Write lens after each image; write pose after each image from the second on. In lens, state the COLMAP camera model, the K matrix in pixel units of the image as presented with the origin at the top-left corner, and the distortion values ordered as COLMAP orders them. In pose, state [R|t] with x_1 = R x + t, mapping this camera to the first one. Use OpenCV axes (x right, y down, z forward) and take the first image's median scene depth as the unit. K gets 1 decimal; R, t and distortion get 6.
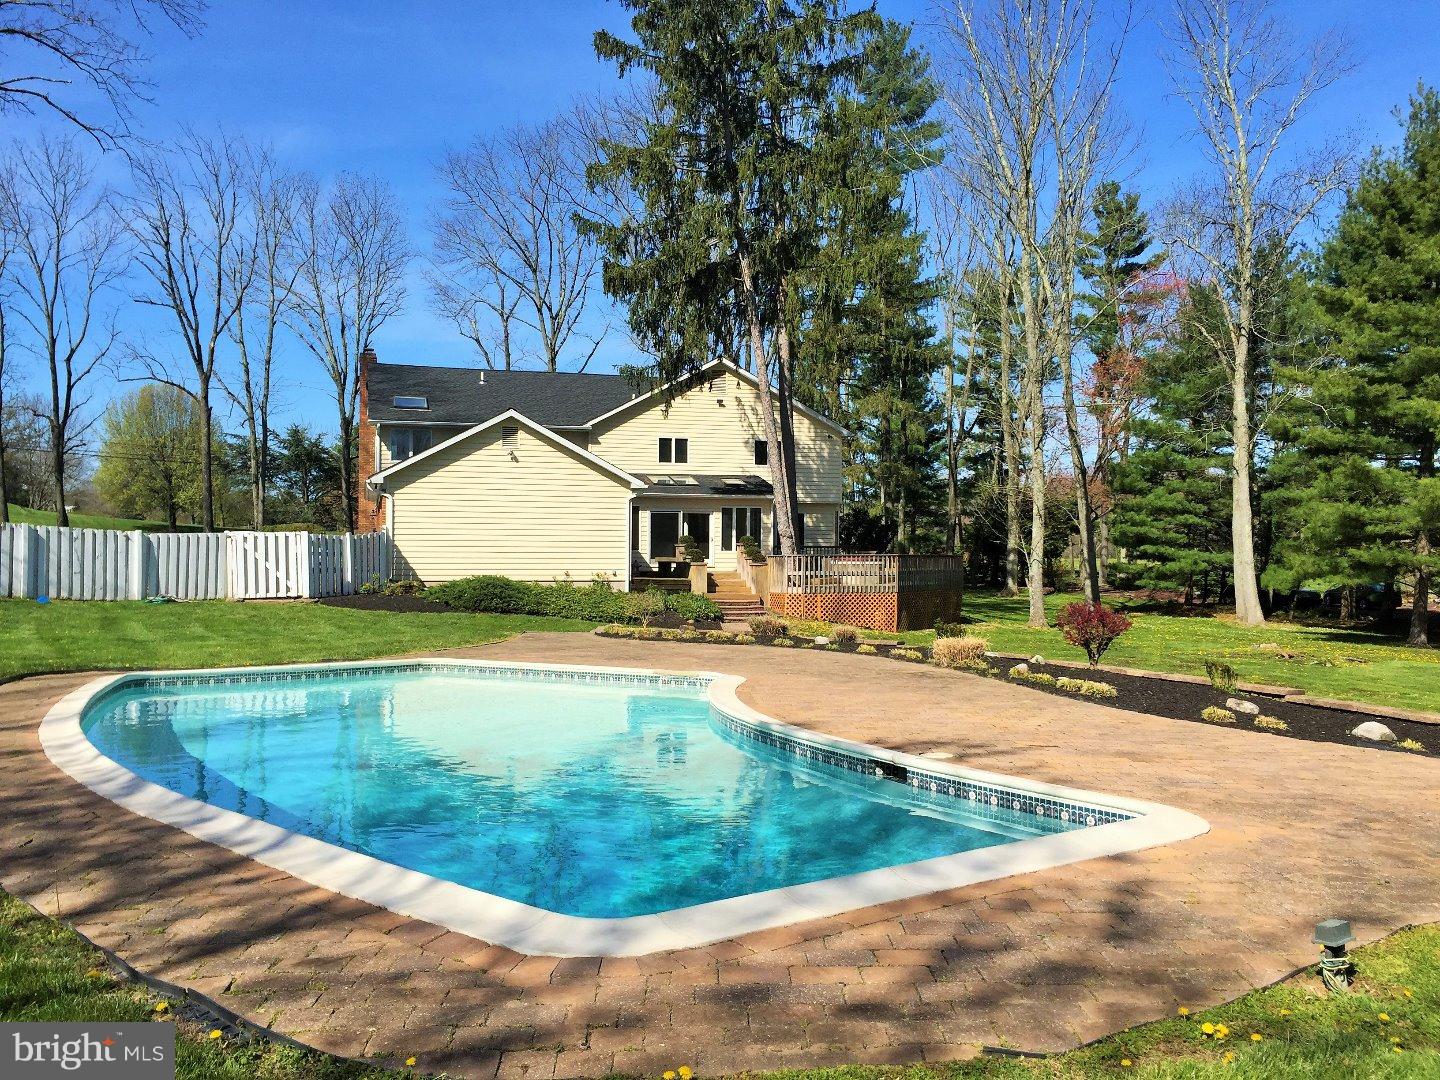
lens RADIAL K [[1206.0, 0, 720.0], [0, 1206.0, 540.0], [0, 0, 1]] dist [0.041570, -0.000602]
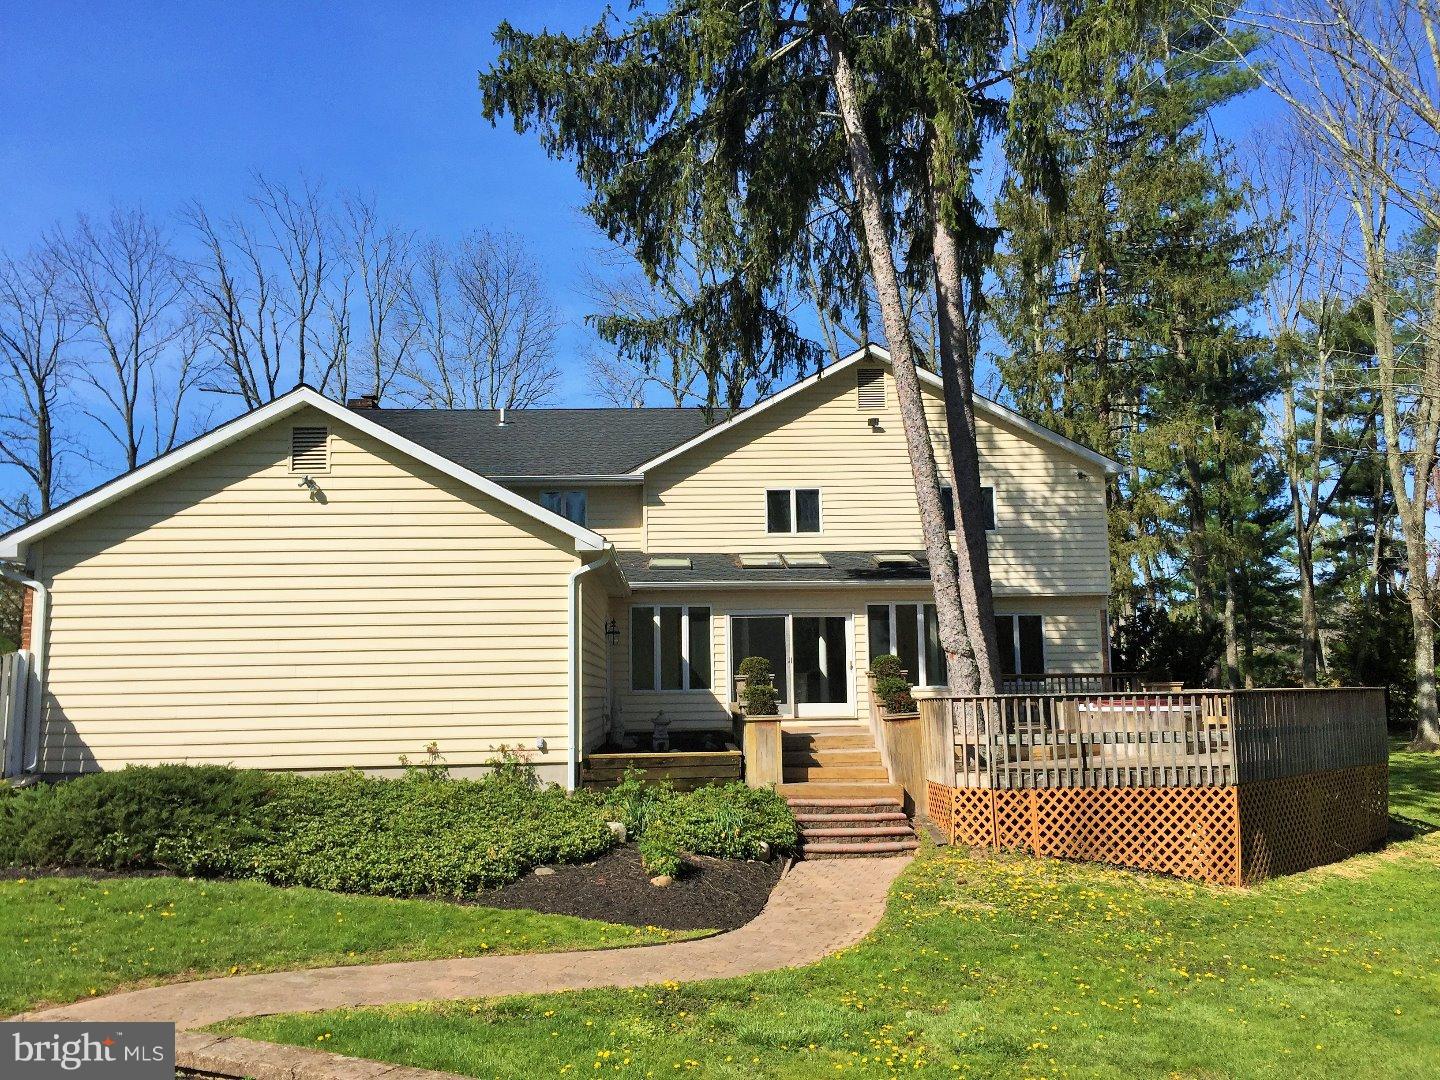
lens RADIAL K [[1206.0, 0, 720.0], [0, 1206.0, 540.0], [0, 0, 1]] dist [0.041570, -0.000602]
pose [[0.969541, -0.048230, -0.240135, 0.067781], [0.021451, 0.993374, -0.112907, 0.003277], [0.243990, 0.104316, 0.964151, 0.465890]]
